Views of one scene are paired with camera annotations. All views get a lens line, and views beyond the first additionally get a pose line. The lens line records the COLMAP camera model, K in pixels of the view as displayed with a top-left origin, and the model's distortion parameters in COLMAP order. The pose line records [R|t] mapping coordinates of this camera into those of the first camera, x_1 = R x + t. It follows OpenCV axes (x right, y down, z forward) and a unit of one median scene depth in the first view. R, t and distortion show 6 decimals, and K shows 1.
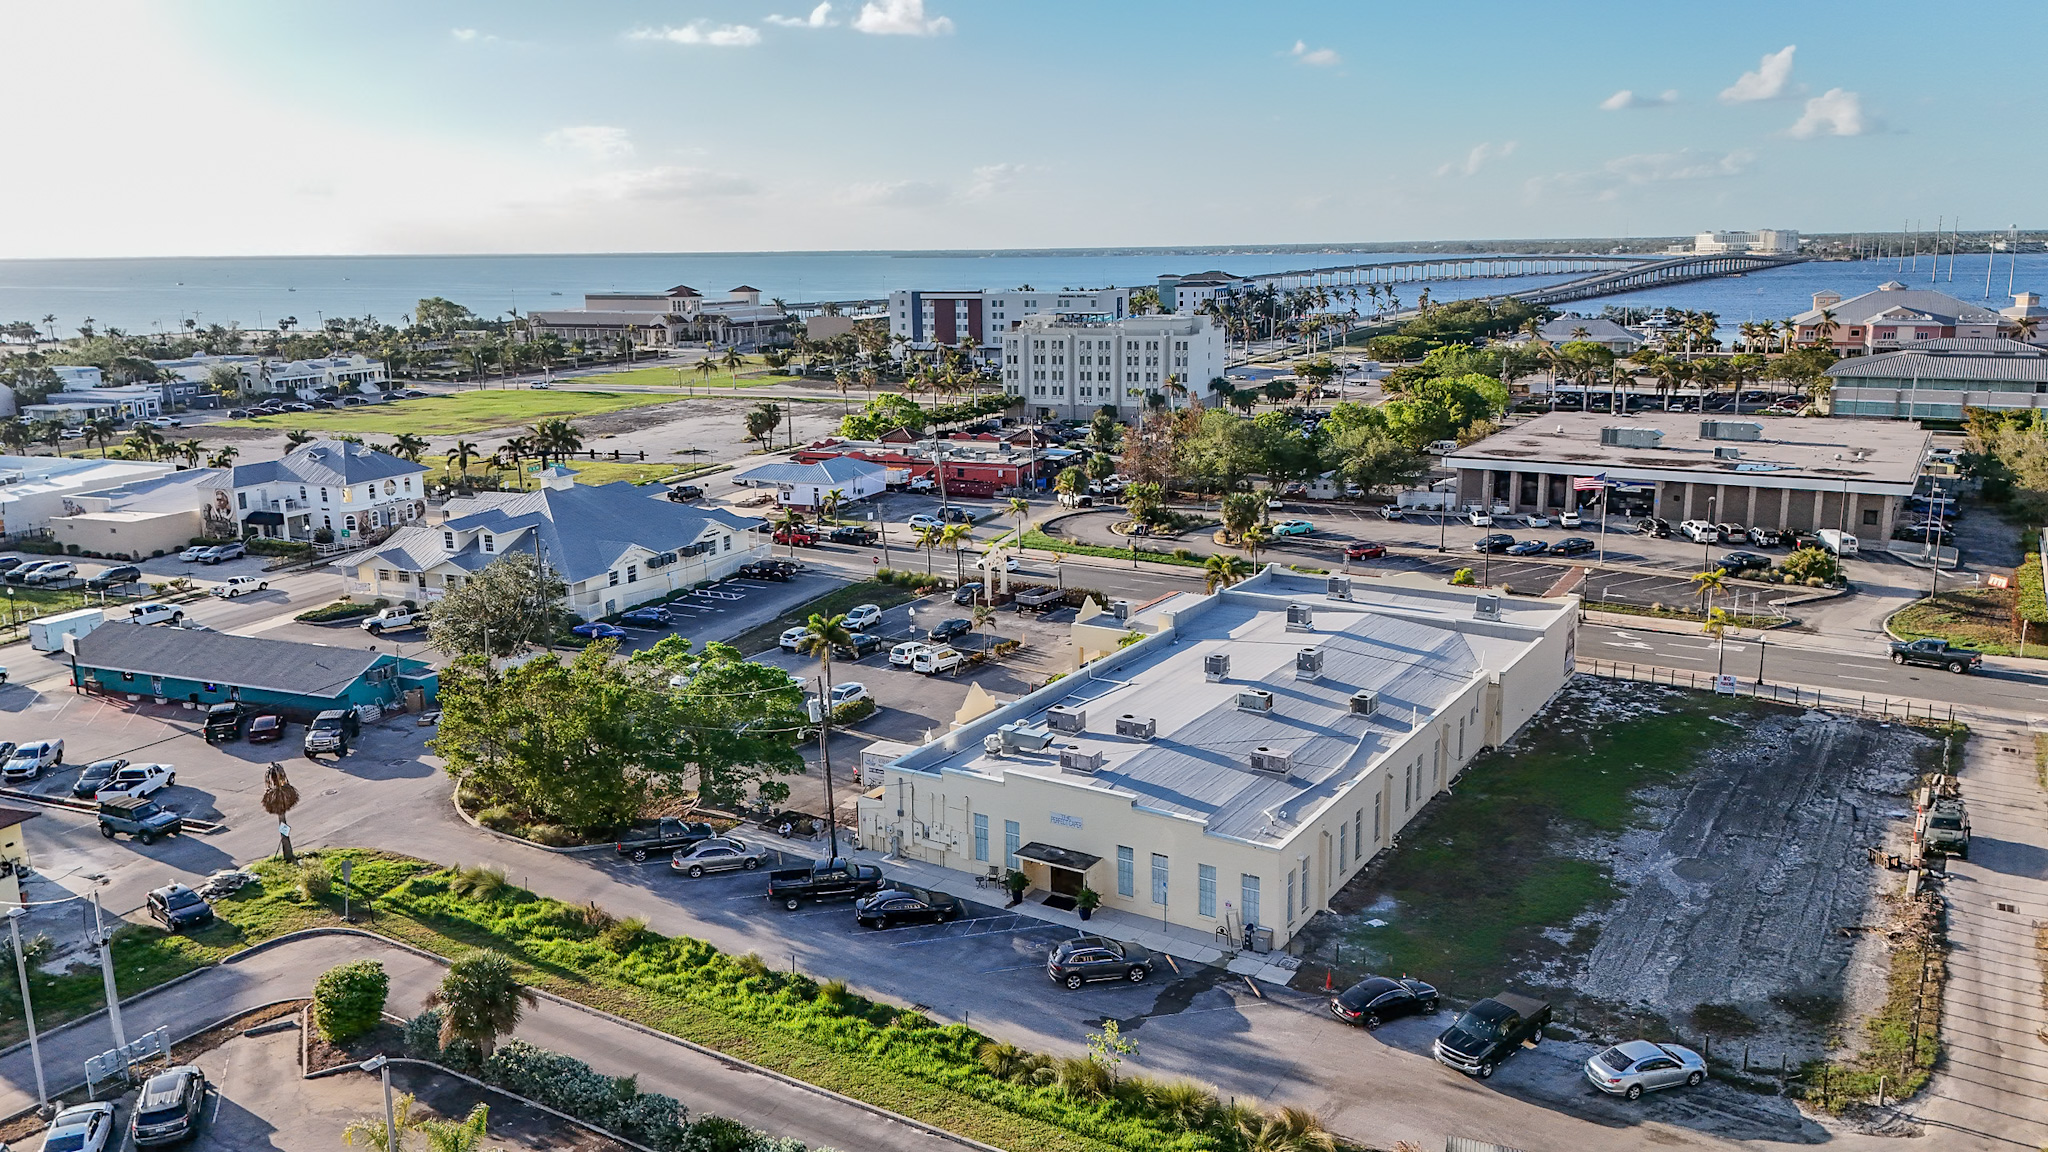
lens RADIAL K [[1499.6, 0, 1030.8], [0, 1499.6, 581.3], [0, 0, 1]] dist [0.094496, -0.122650]
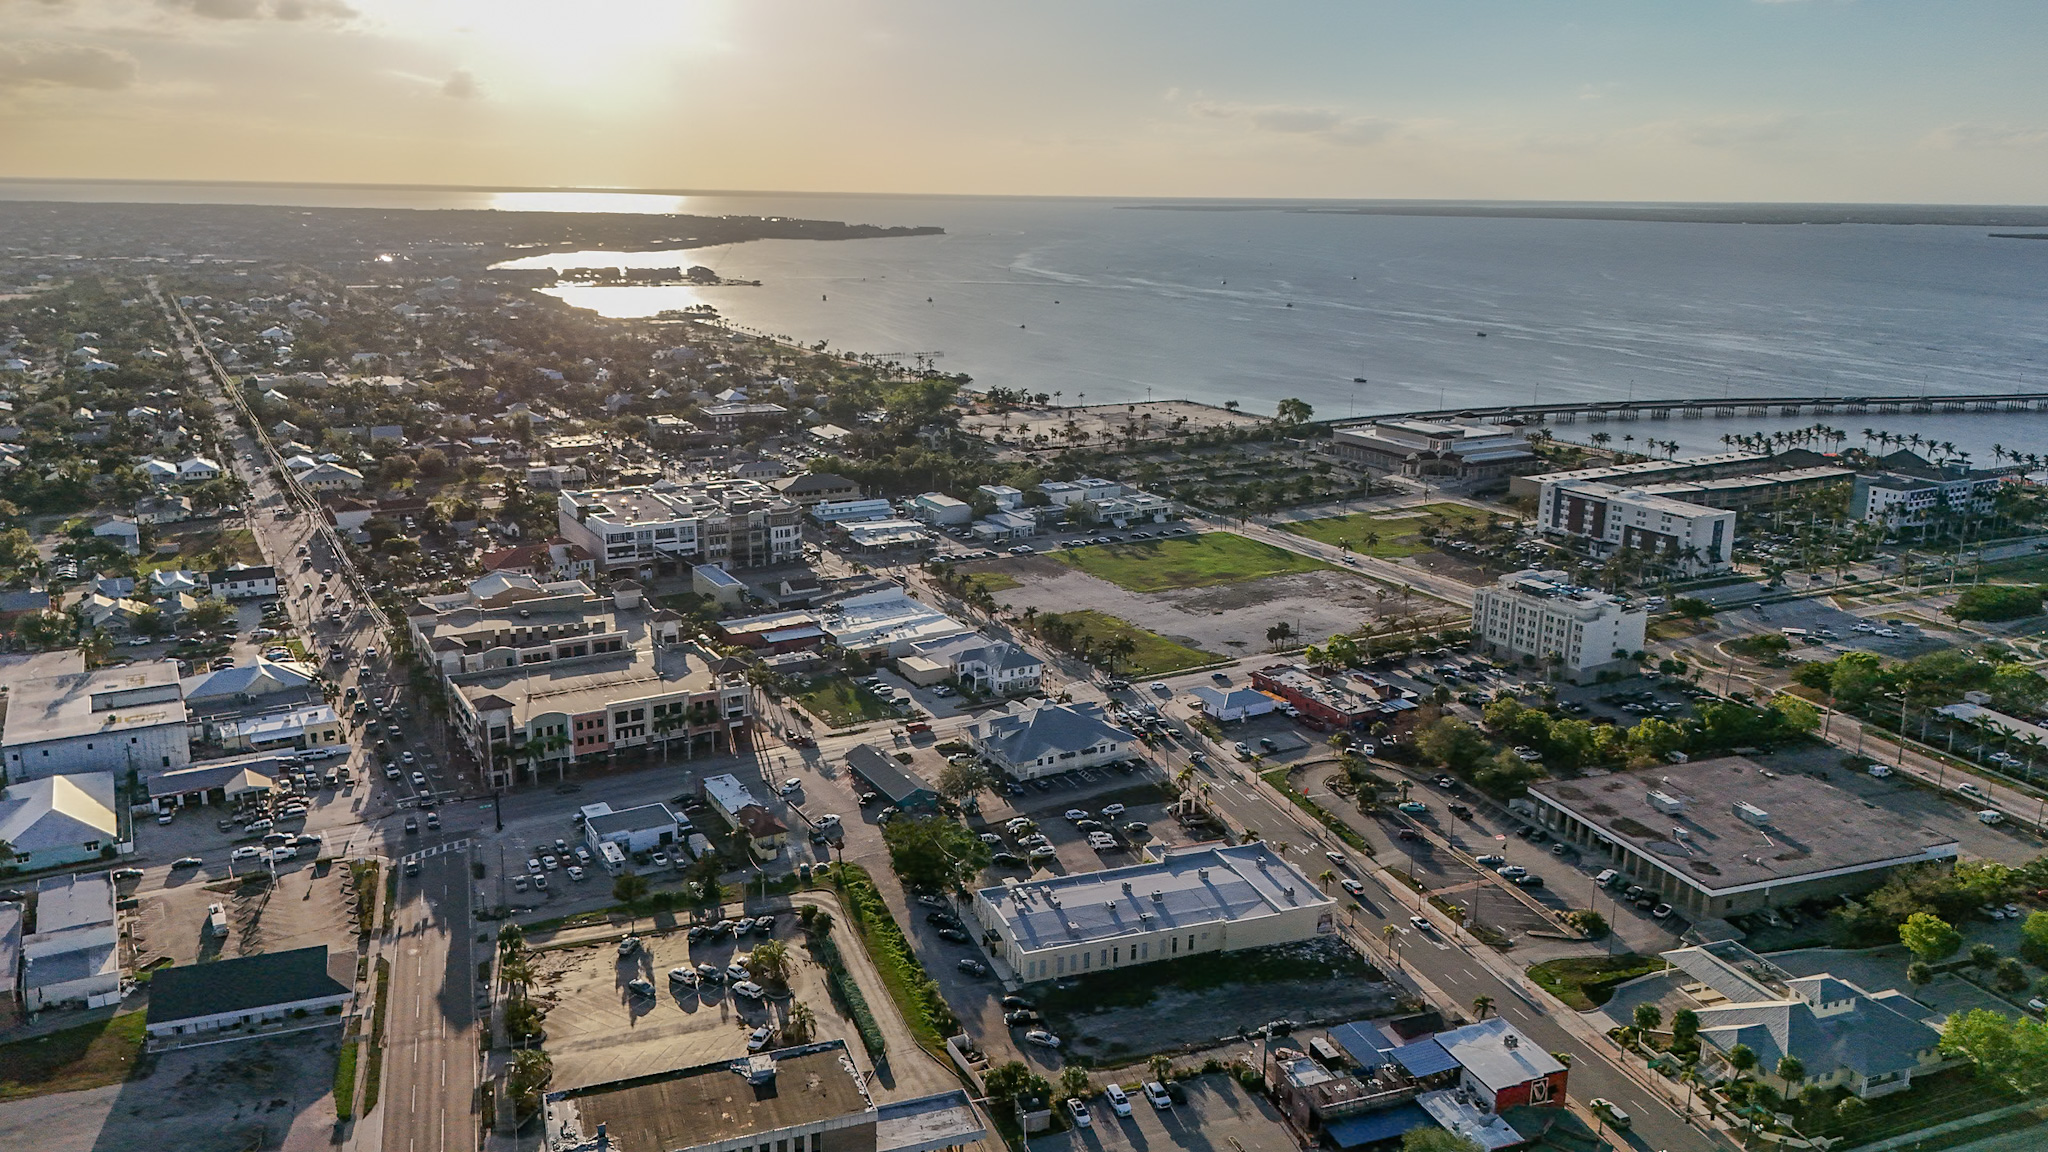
lens RADIAL K [[1499.6, 0, 1030.8], [0, 1499.6, 581.3], [0, 0, 1]] dist [0.094496, -0.122650]
pose [[0.789045, 0.178719, -0.587765, 0.925970], [-0.157407, 0.983625, 0.087775, -0.432085], [0.593828, 0.023260, 0.804256, -0.788102]]
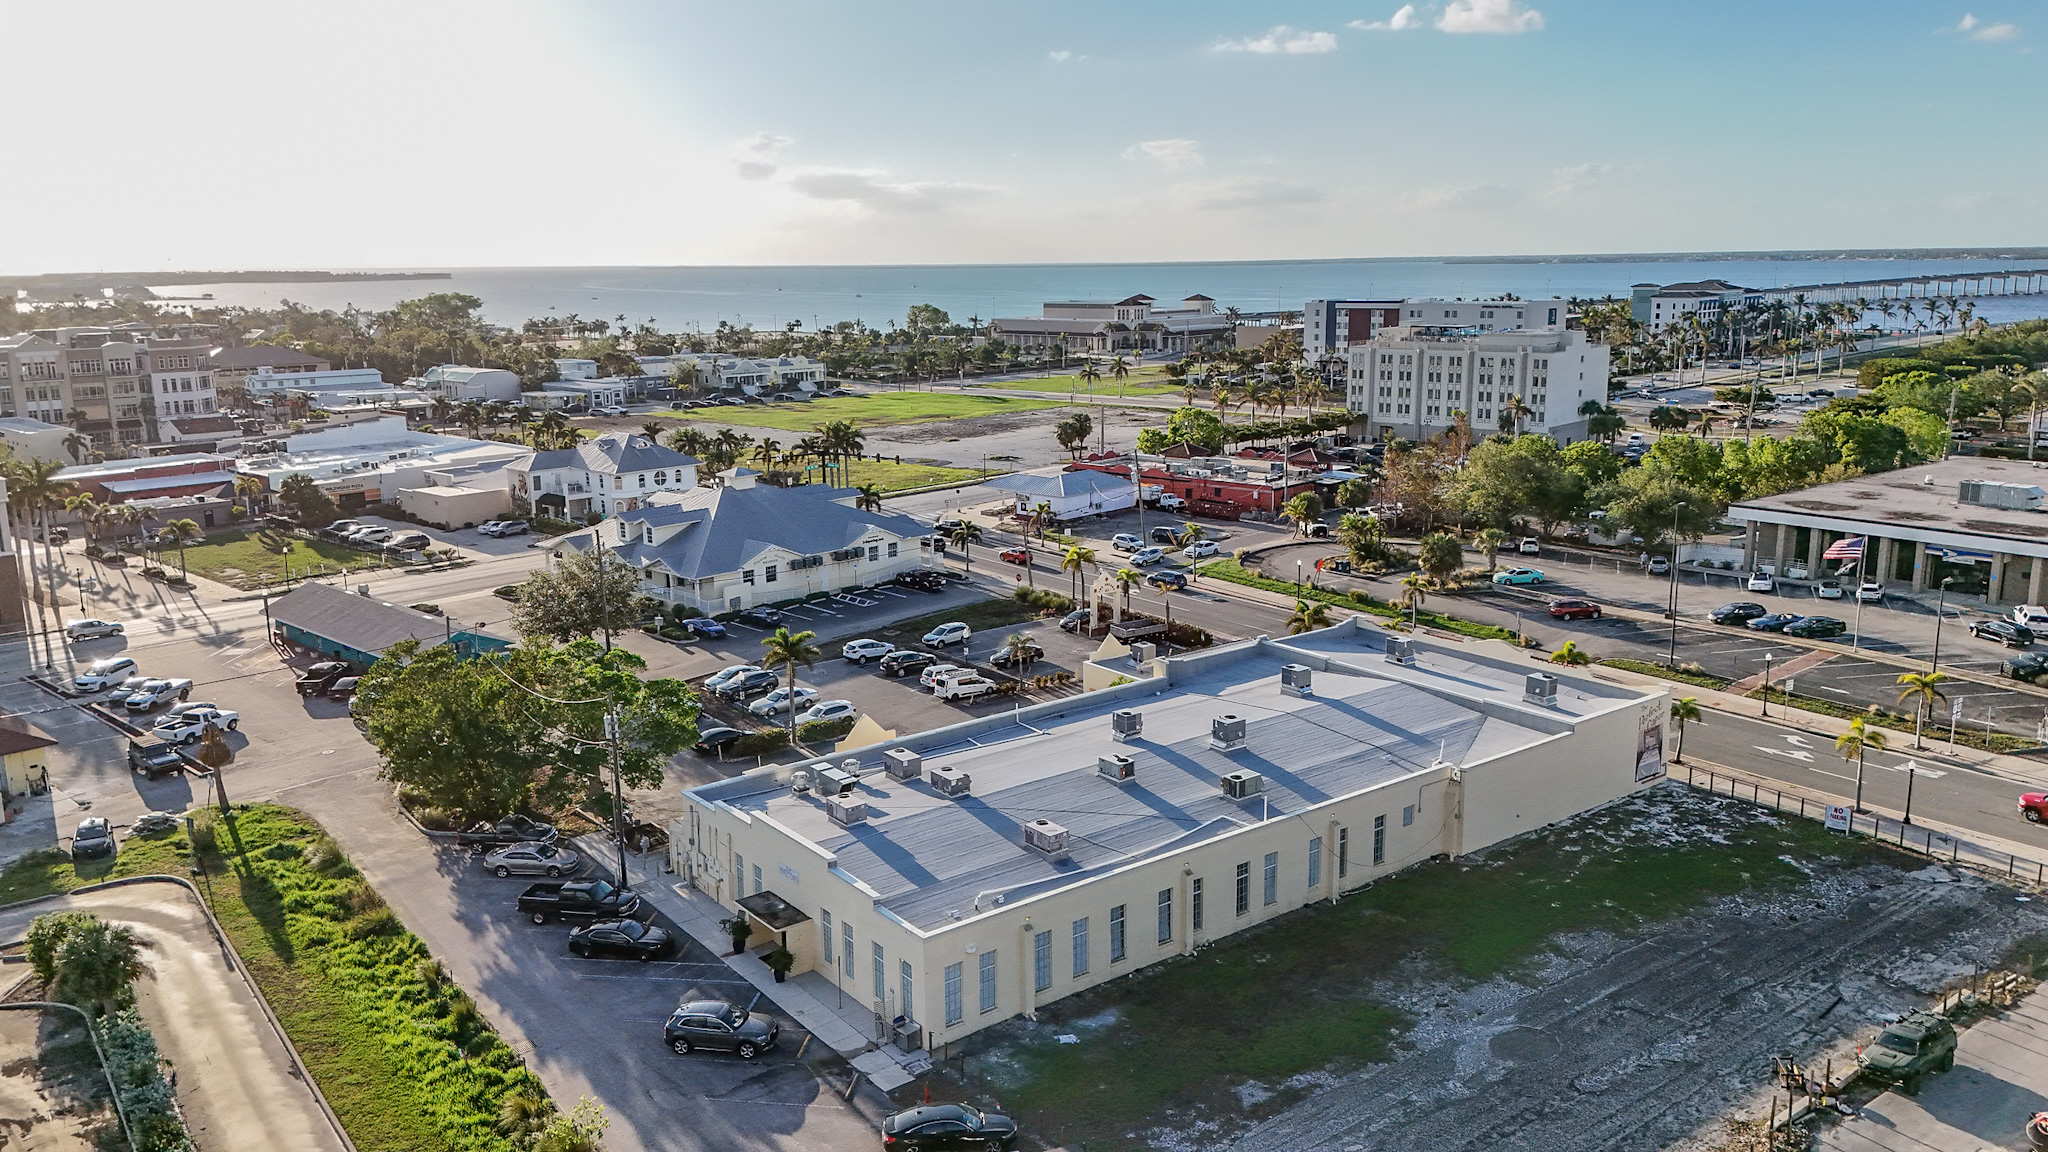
lens RADIAL K [[1499.6, 0, 1030.8], [0, 1499.6, 581.3], [0, 0, 1]] dist [0.094496, -0.122650]
pose [[0.937010, 0.075563, -0.341031, 0.237888], [-0.077129, 0.996981, 0.008985, -0.020982], [0.340680, 0.017884, 0.940009, 0.083889]]
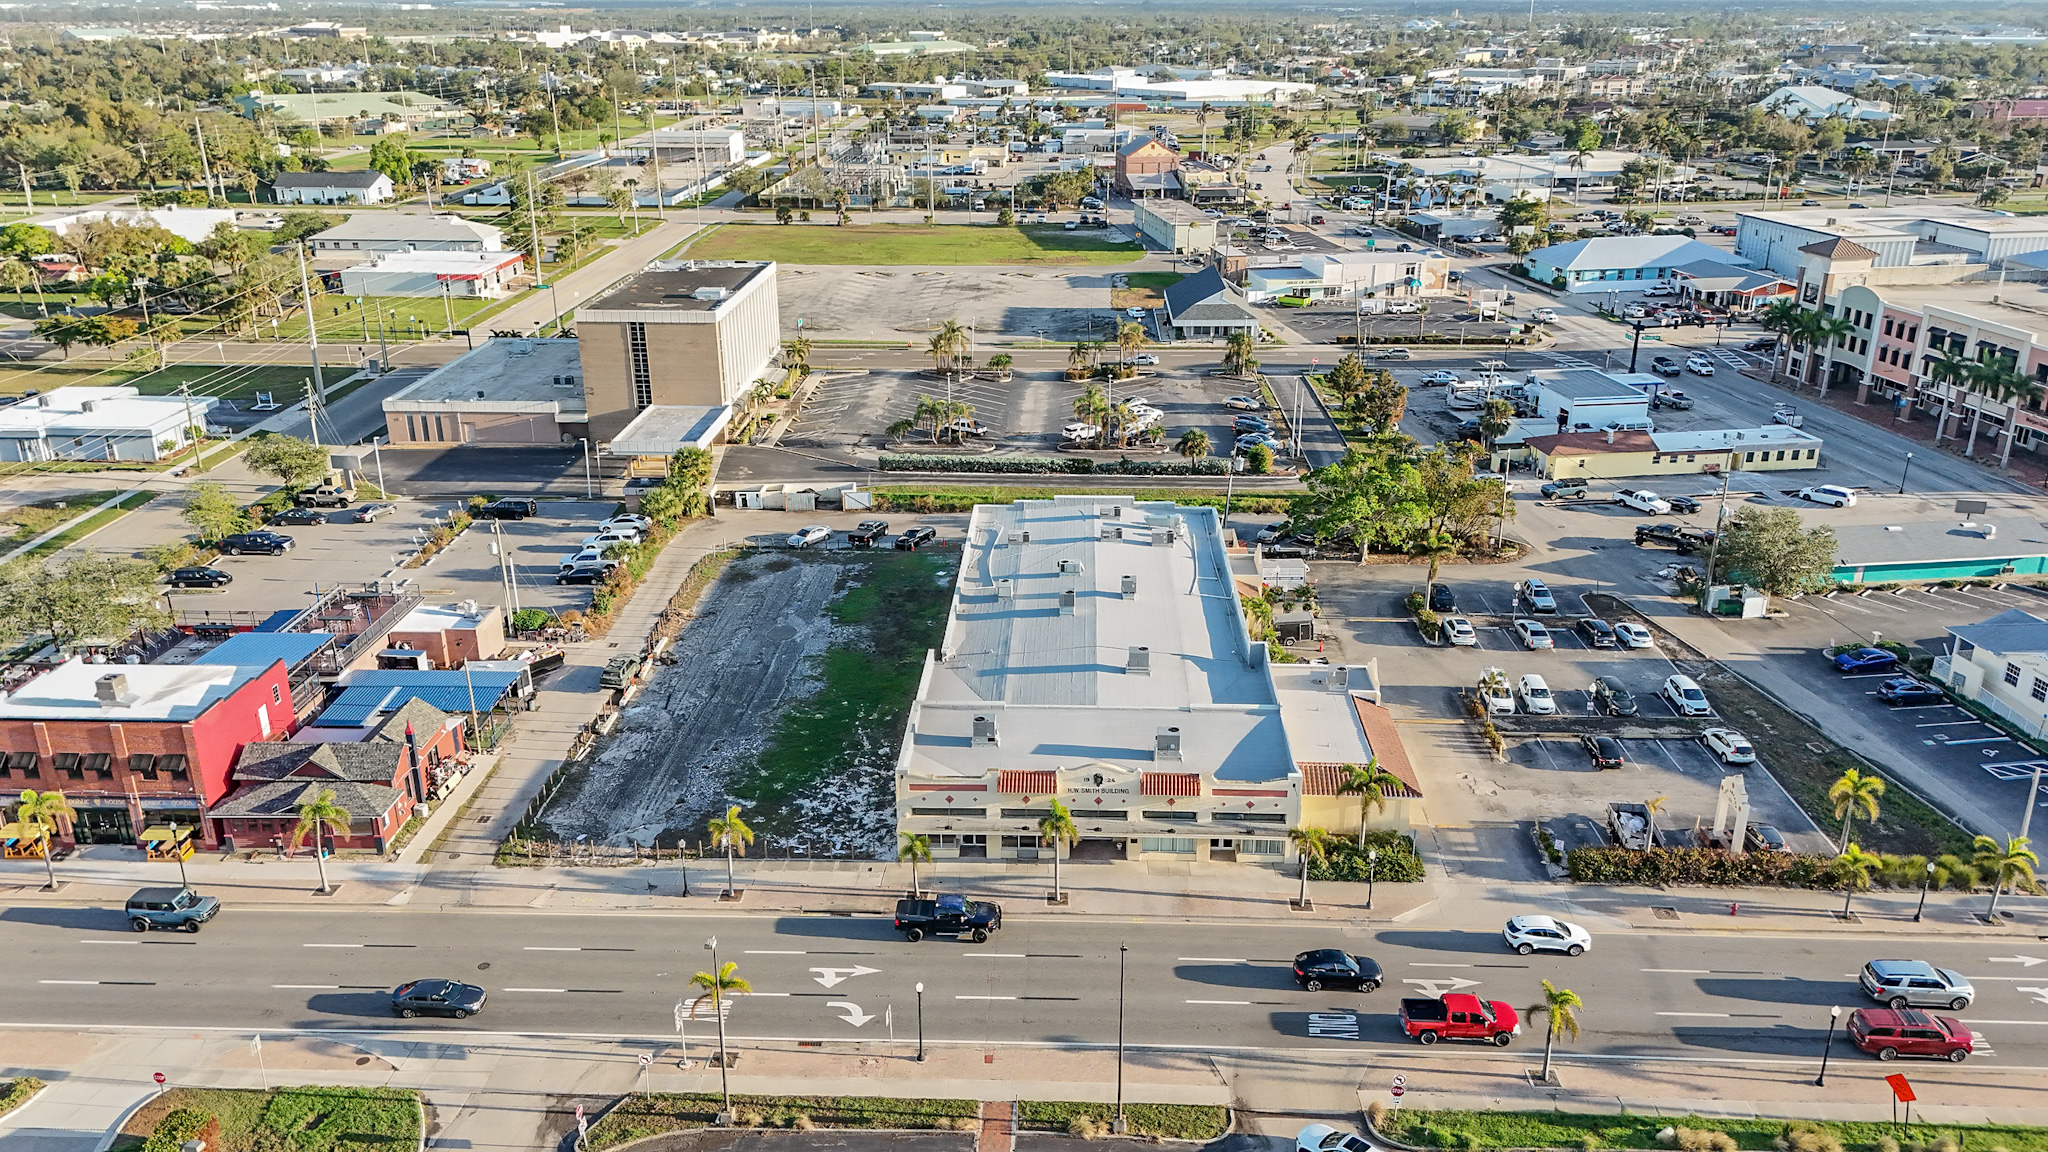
lens RADIAL K [[1536.1, 0, 1024.0], [0, 1536.1, 576.0], [0, 0, 1]] dist [-0.012631, -0.003870]
pose [[-0.870678, 0.192341, -0.452687, 0.495819], [-0.088984, 0.843582, 0.529576, -0.392095], [0.483738, 0.501372, -0.717373, 1.192074]]
